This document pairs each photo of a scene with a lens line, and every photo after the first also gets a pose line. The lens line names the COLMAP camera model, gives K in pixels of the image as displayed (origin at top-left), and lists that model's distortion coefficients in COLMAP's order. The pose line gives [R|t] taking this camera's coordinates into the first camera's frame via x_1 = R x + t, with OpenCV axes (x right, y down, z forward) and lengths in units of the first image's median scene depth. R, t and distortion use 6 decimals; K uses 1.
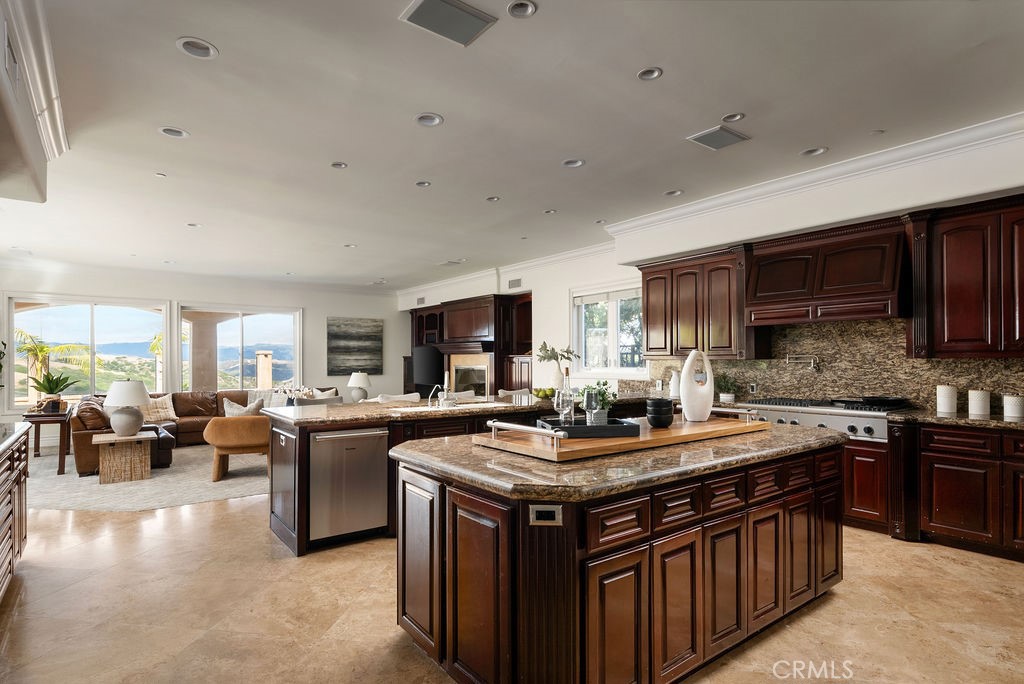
lens RADIAL K [[536.9, 0, 511.9], [0, 536.9, 347.8], [0, 0, 1]] dist [-0.003453, -0.000351]
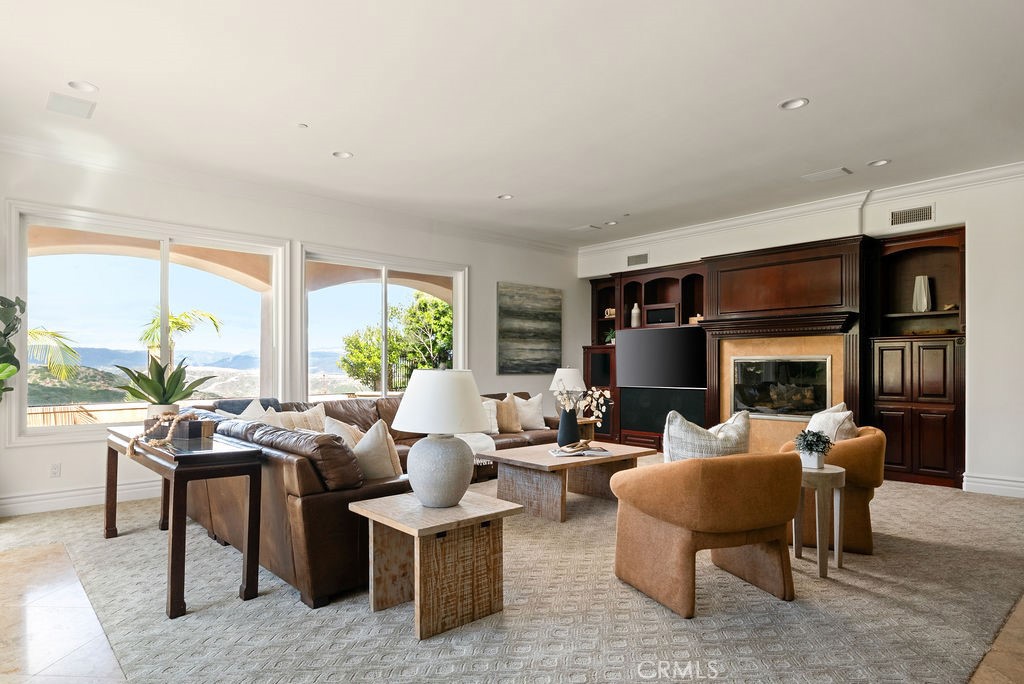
lens RADIAL K [[592.6, 0, 512.1], [0, 592.6, 349.7], [0, 0, 1]] dist [0.002052, 0.000374]
pose [[0.996419, 0.001870, 0.084534, -0.383608], [-0.001331, 0.999978, -0.006435, 0.027117], [-0.084544, 0.006299, 0.996400, 0.297565]]
